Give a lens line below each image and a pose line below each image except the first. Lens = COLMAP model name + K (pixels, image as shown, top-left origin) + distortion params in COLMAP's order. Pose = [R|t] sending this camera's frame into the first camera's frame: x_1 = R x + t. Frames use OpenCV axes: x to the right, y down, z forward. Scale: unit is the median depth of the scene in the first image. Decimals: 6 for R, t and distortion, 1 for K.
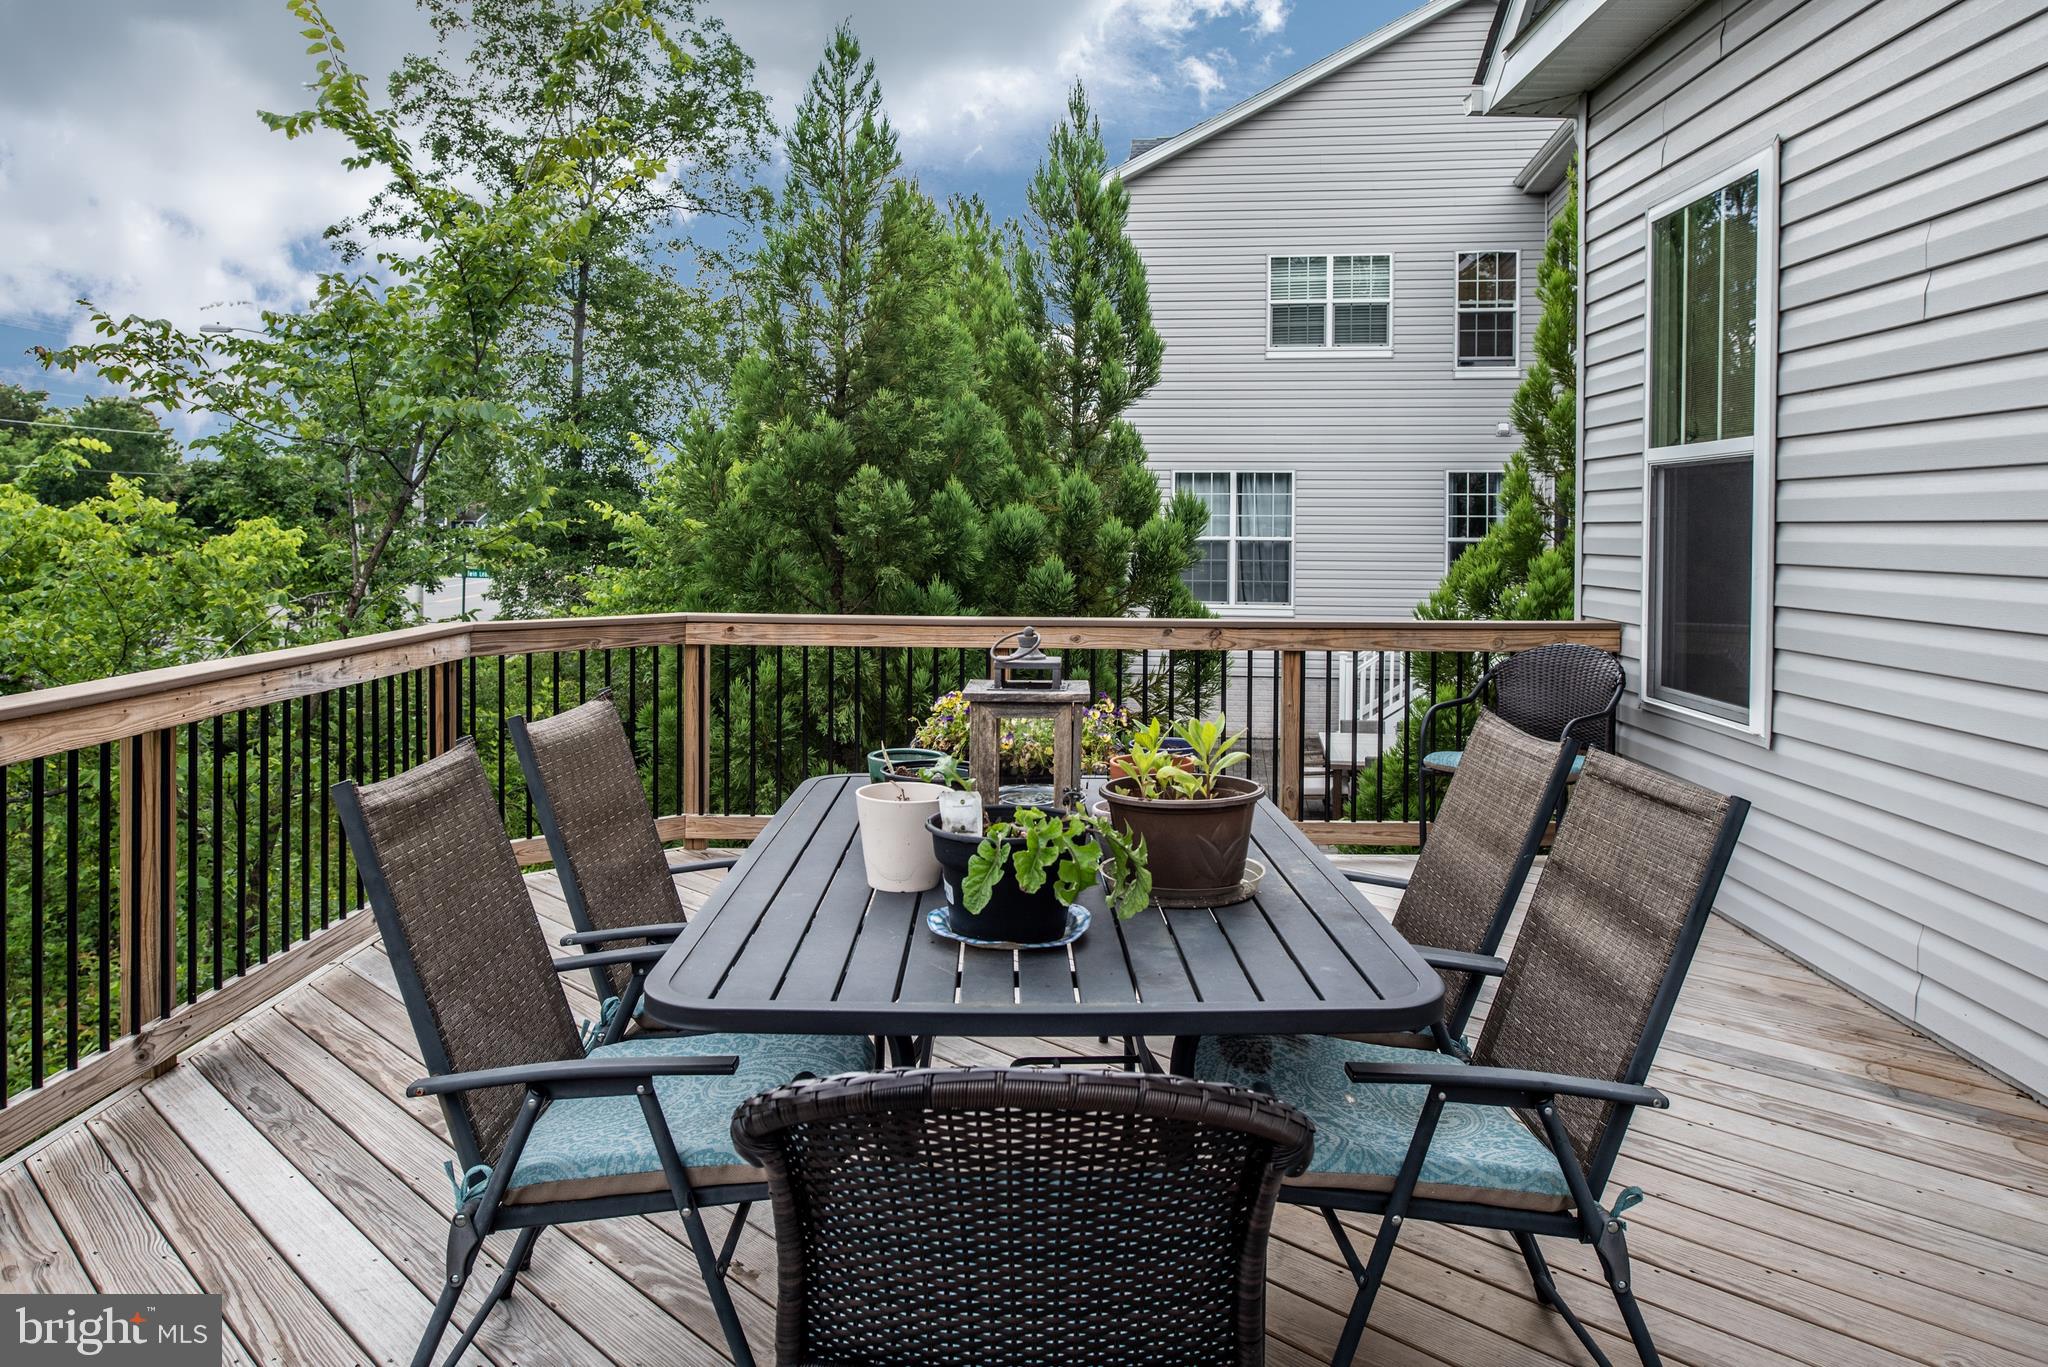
lens RADIAL K [[1404.8, 0, 1021.9], [0, 1404.8, 522.8], [0, 0, 1]] dist [-0.010086, -0.003359]
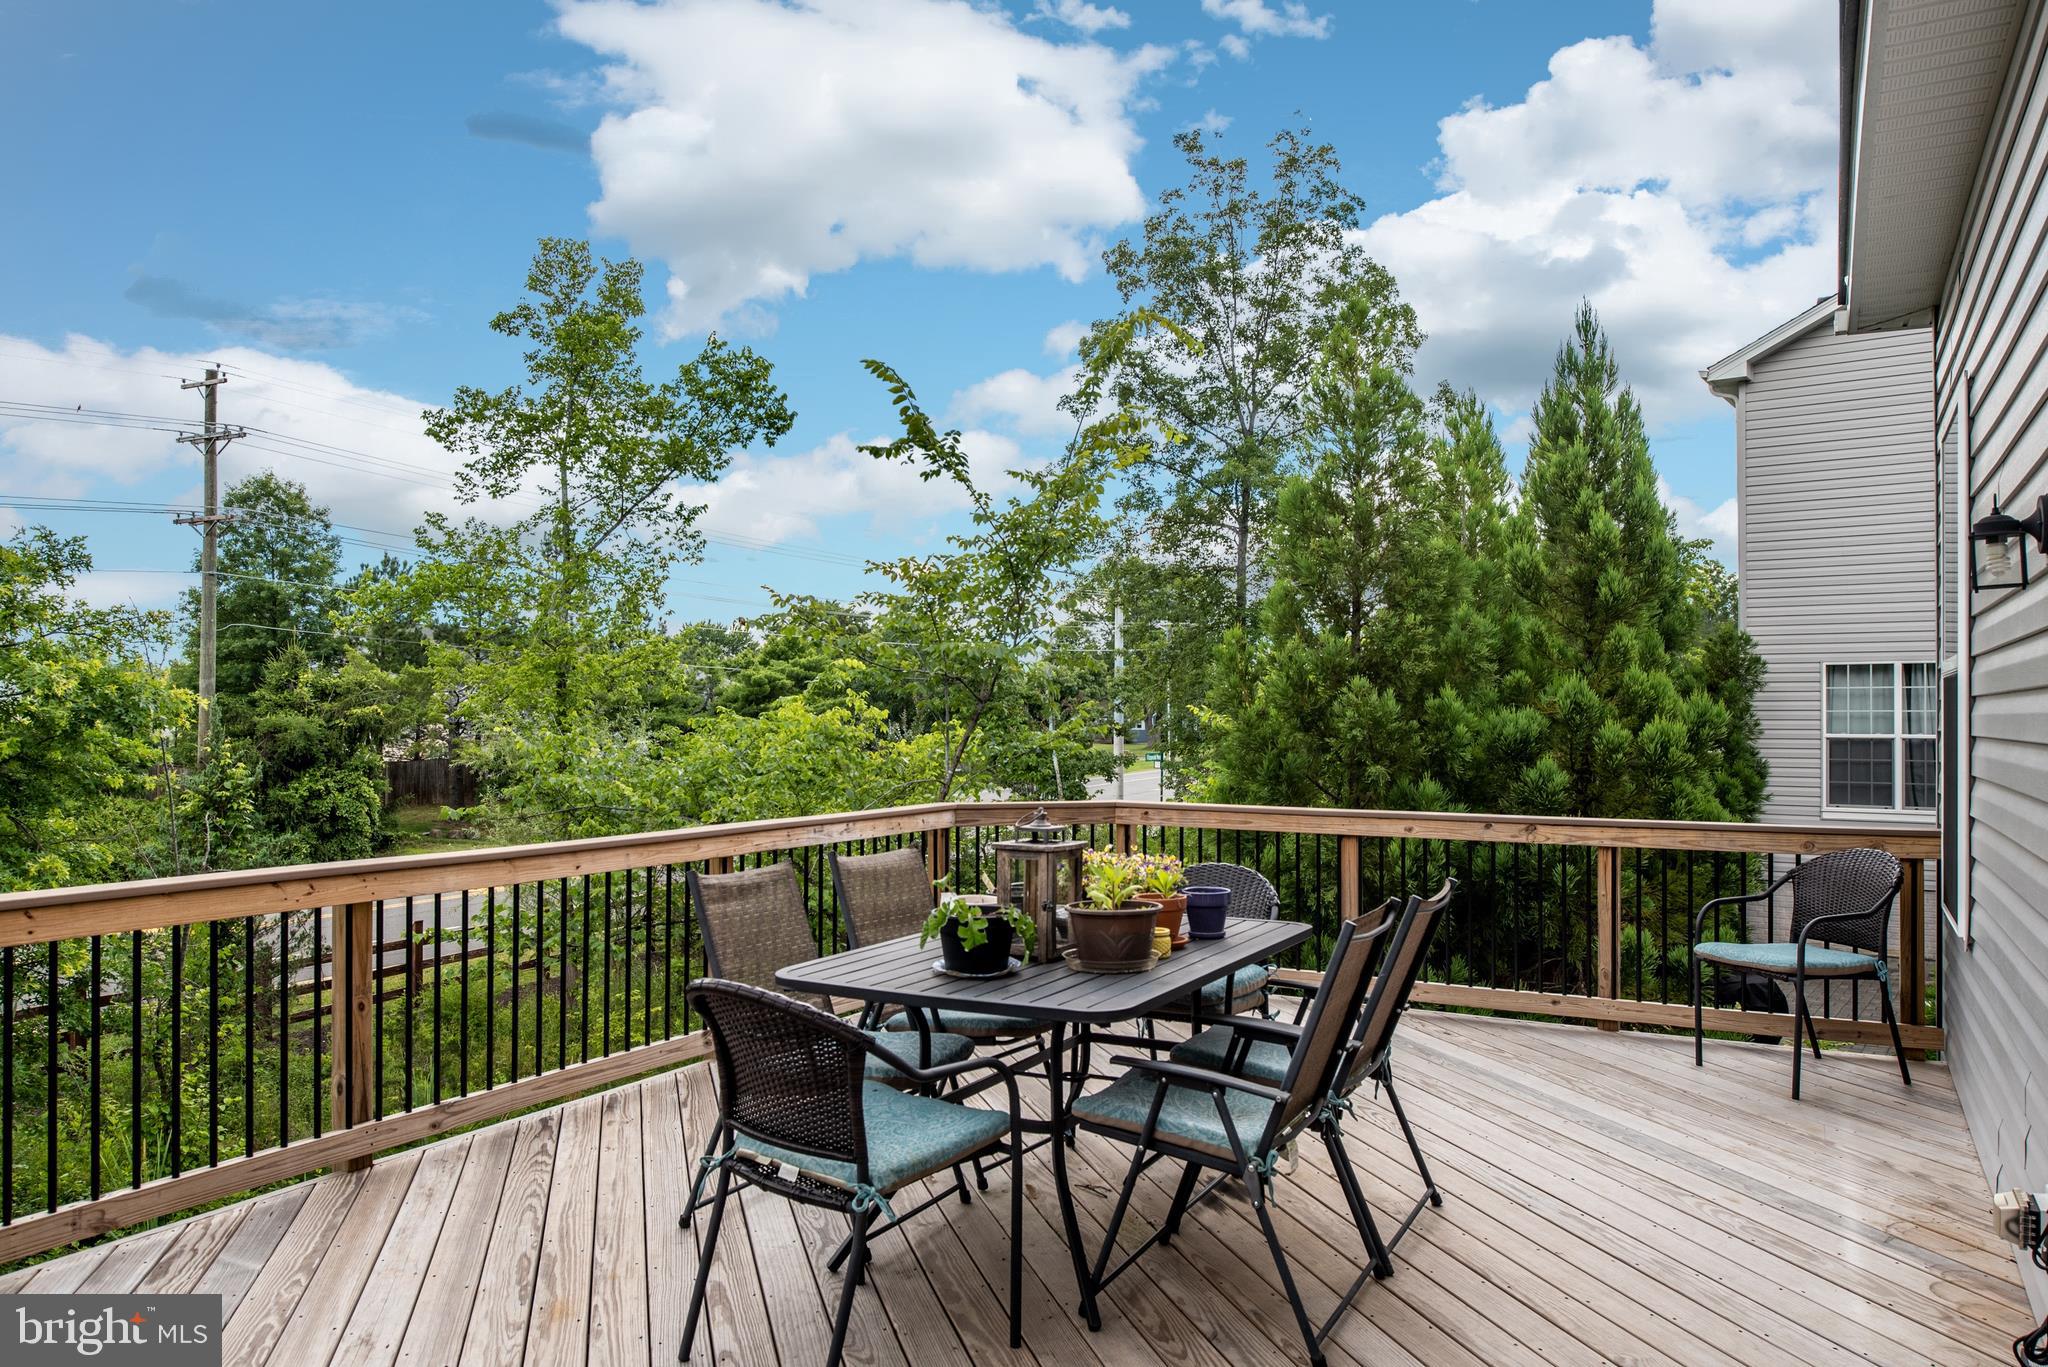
lens RADIAL K [[1395.8, 0, 1021.0], [0, 1395.8, 692.8], [0, 0, 1]] dist [-0.010708, 0.000579]
pose [[0.873537, -0.013883, -0.486559, 0.193691], [0.005887, 0.999821, -0.017958, -0.008633], [0.486722, 0.012823, 0.873463, -0.119171]]
